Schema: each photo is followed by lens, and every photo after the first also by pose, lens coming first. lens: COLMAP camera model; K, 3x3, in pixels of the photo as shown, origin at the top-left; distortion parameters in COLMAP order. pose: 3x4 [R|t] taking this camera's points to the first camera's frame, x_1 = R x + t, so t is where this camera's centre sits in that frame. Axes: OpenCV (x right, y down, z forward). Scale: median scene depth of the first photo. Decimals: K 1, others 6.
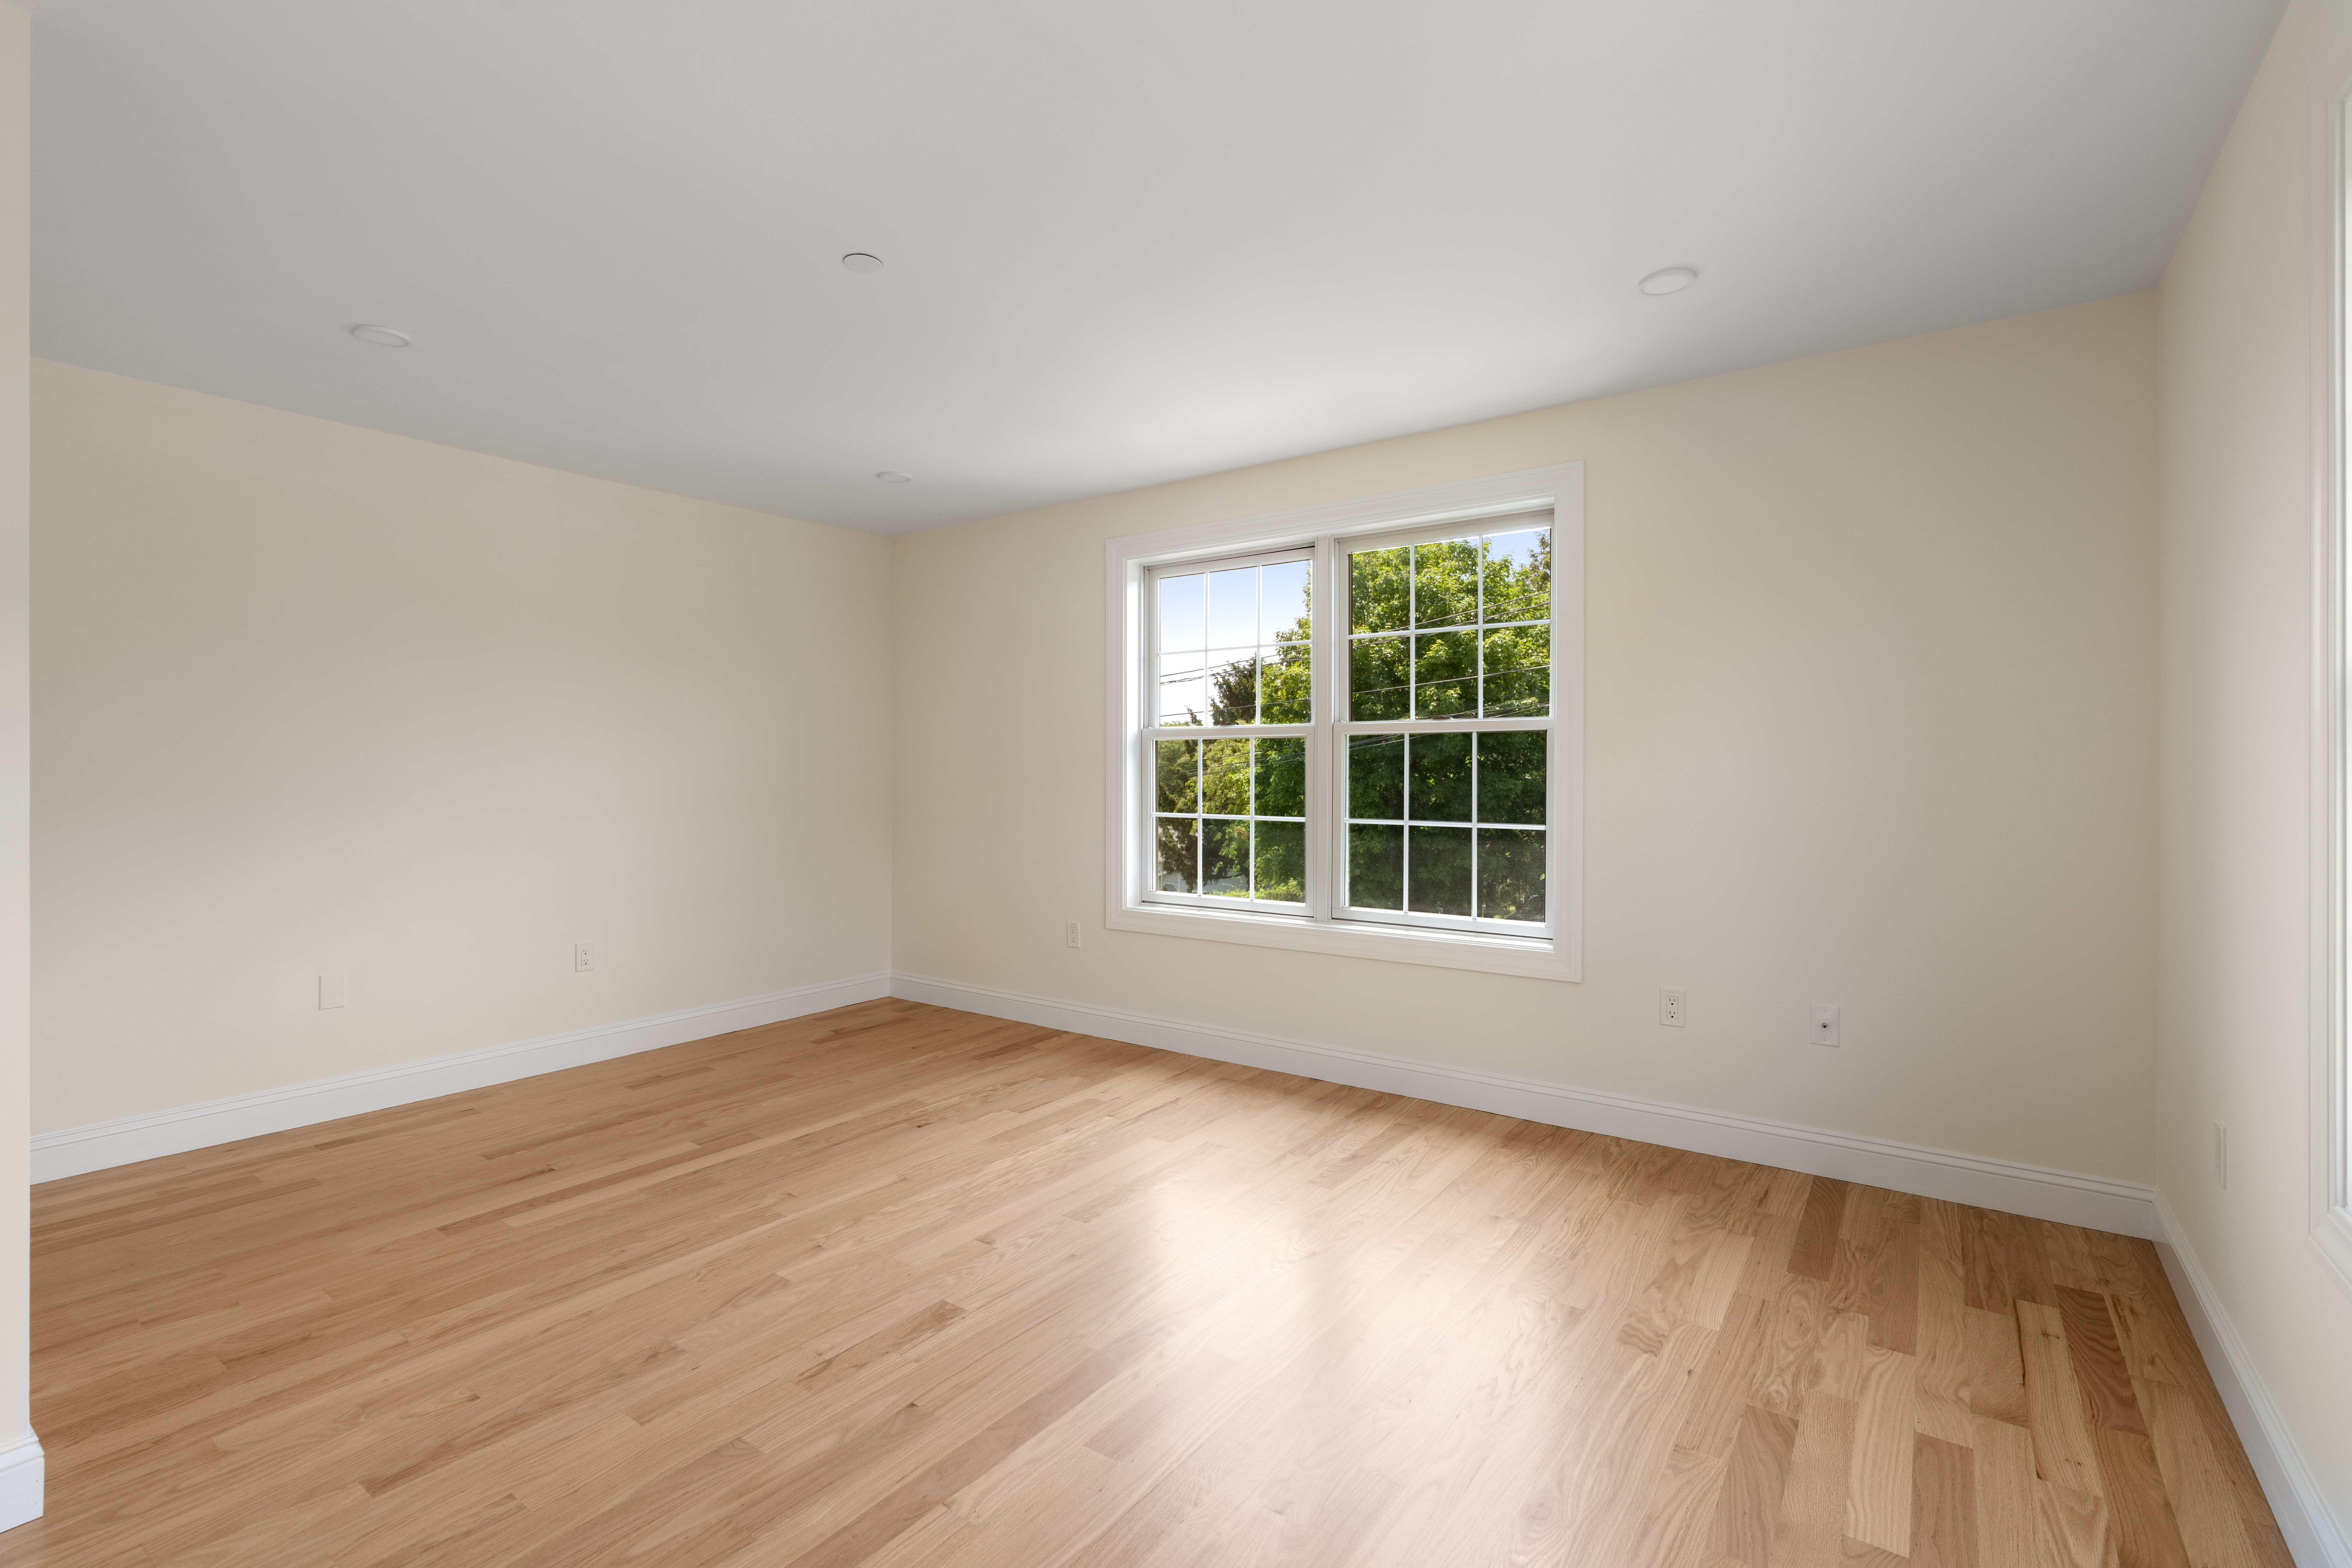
lens RADIAL K [[1066.2, 0, 1202.7], [0, 1066.2, 774.9], [0, 0, 1]] dist [-0.002002, 0.000270]
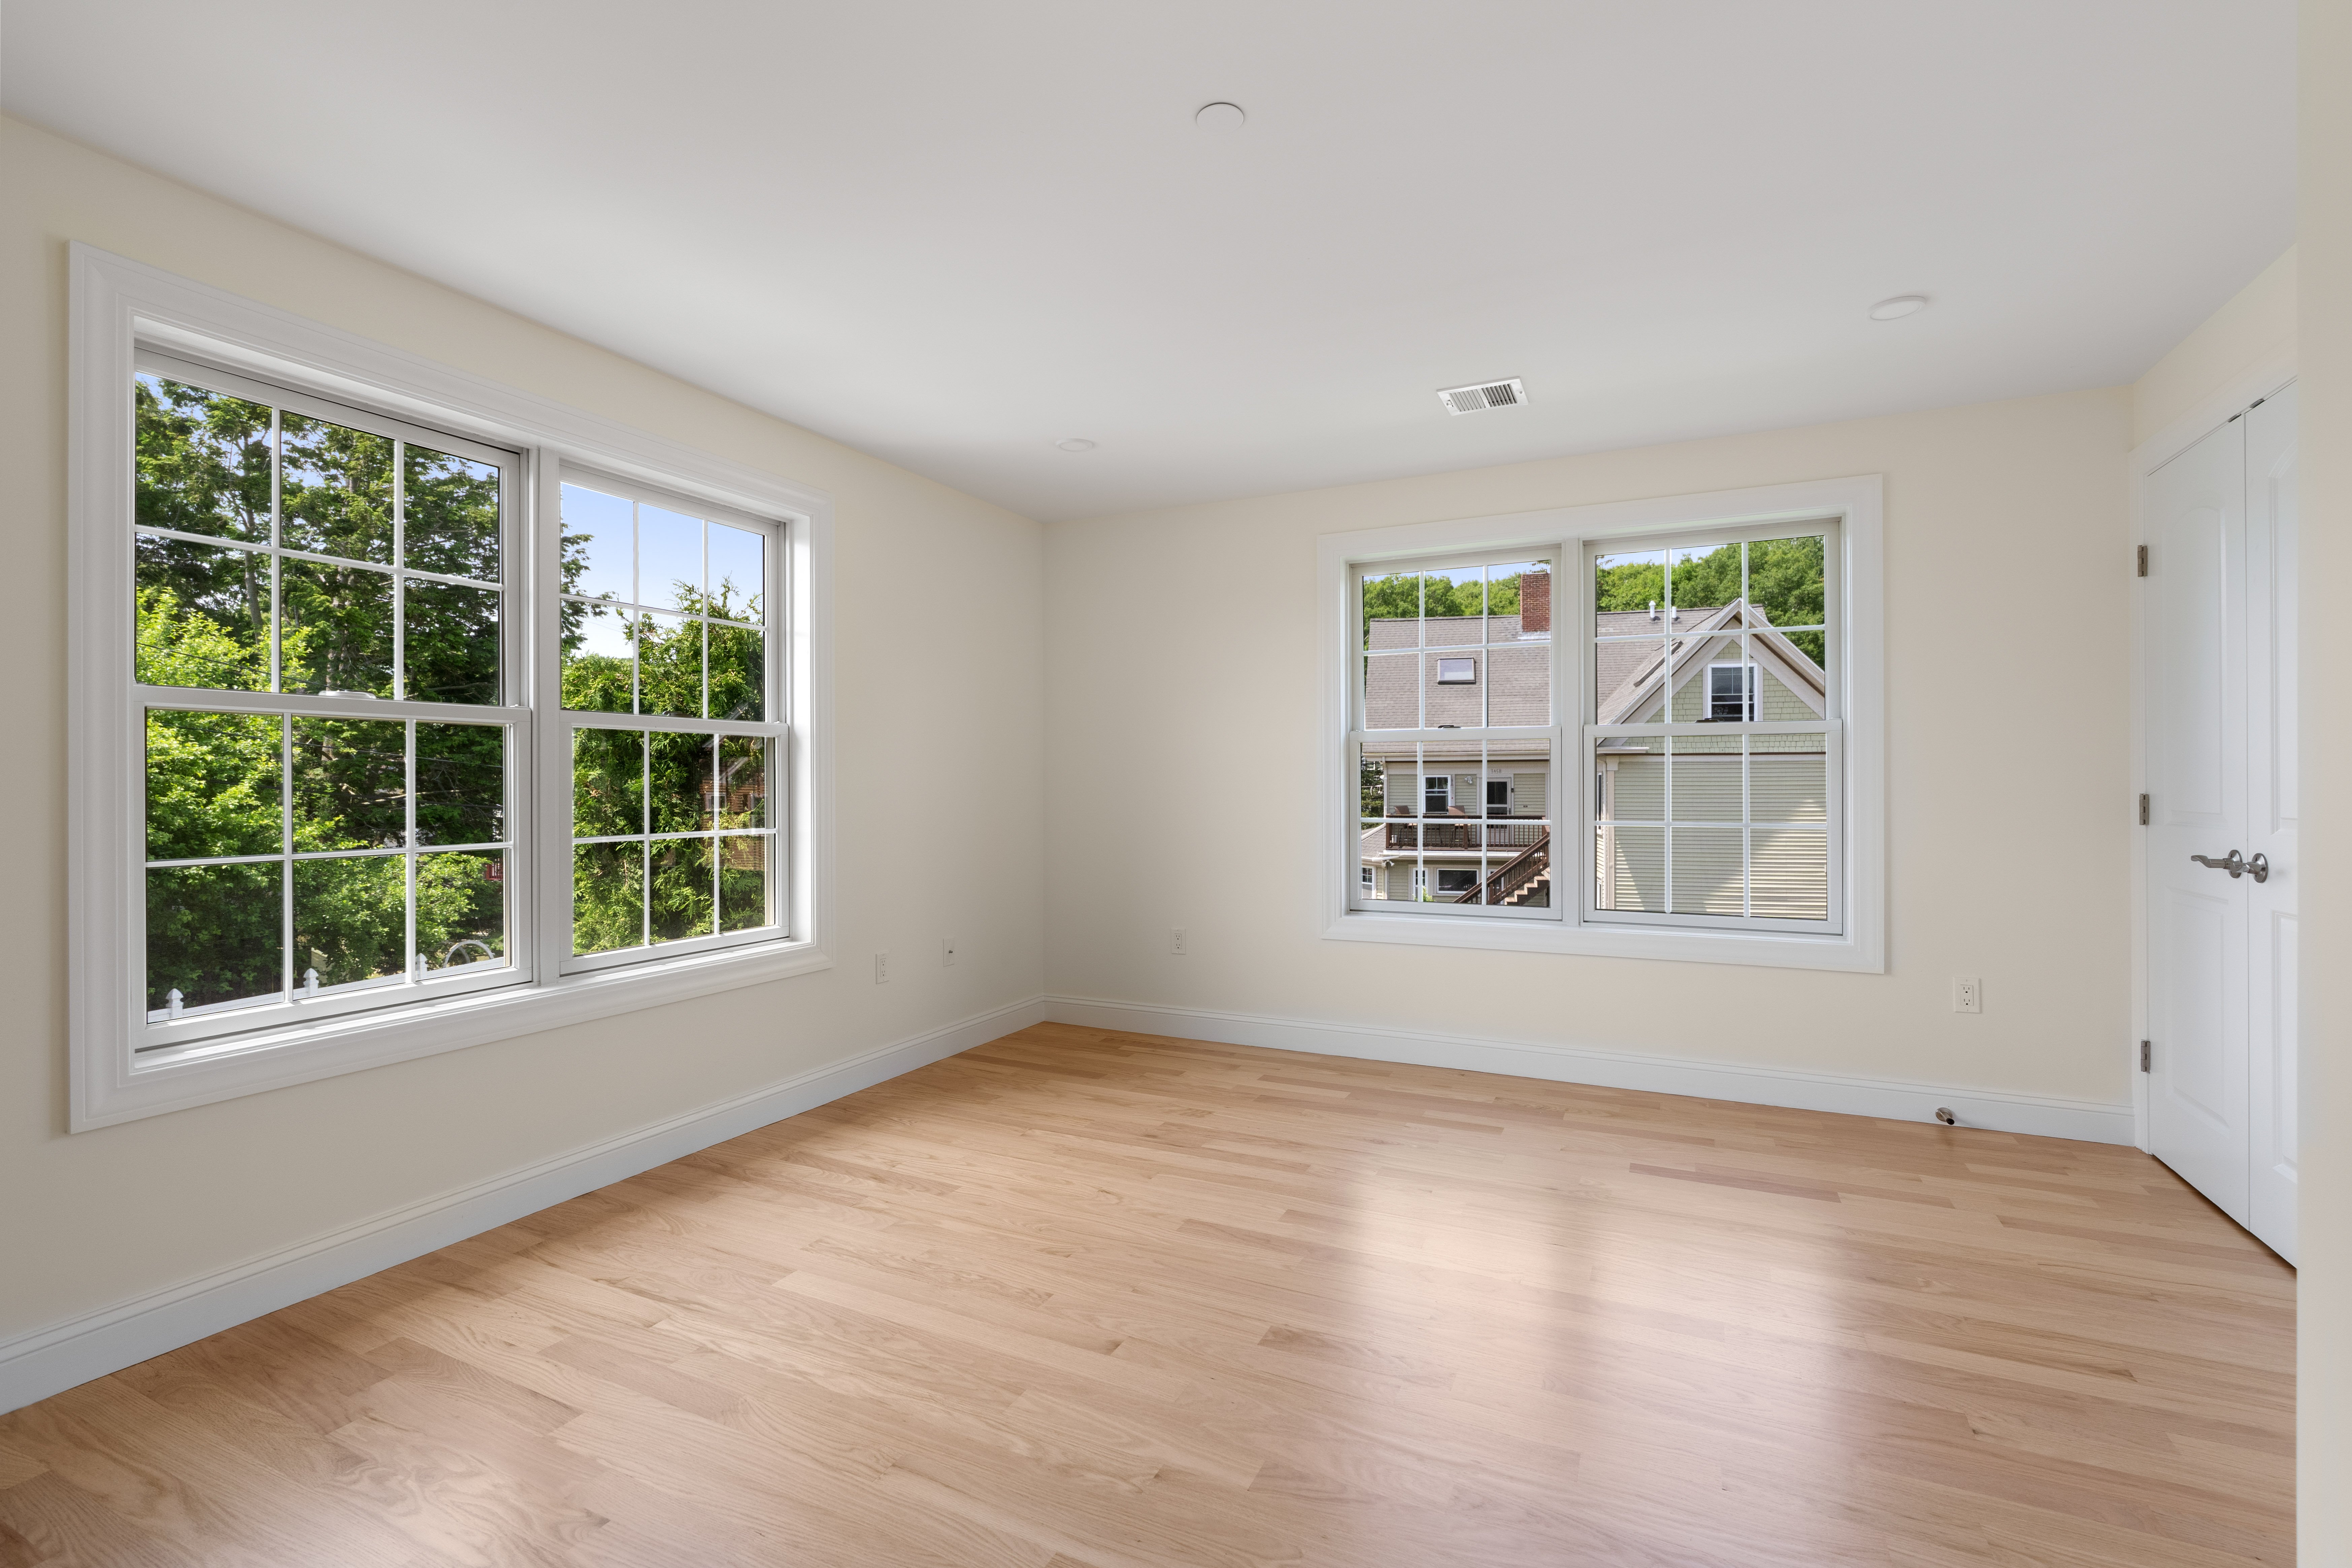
lens RADIAL K [[1050.6, 0, 1146.9], [0, 1050.6, 781.3], [0, 0, 1]] dist [-0.001849, -0.000028]
pose [[-0.145863, 0.001518, 0.989304, -0.798869], [0.010466, 0.999945, 0.000009, 0.007563], [-0.989250, 0.010355, -0.145870, 0.870581]]
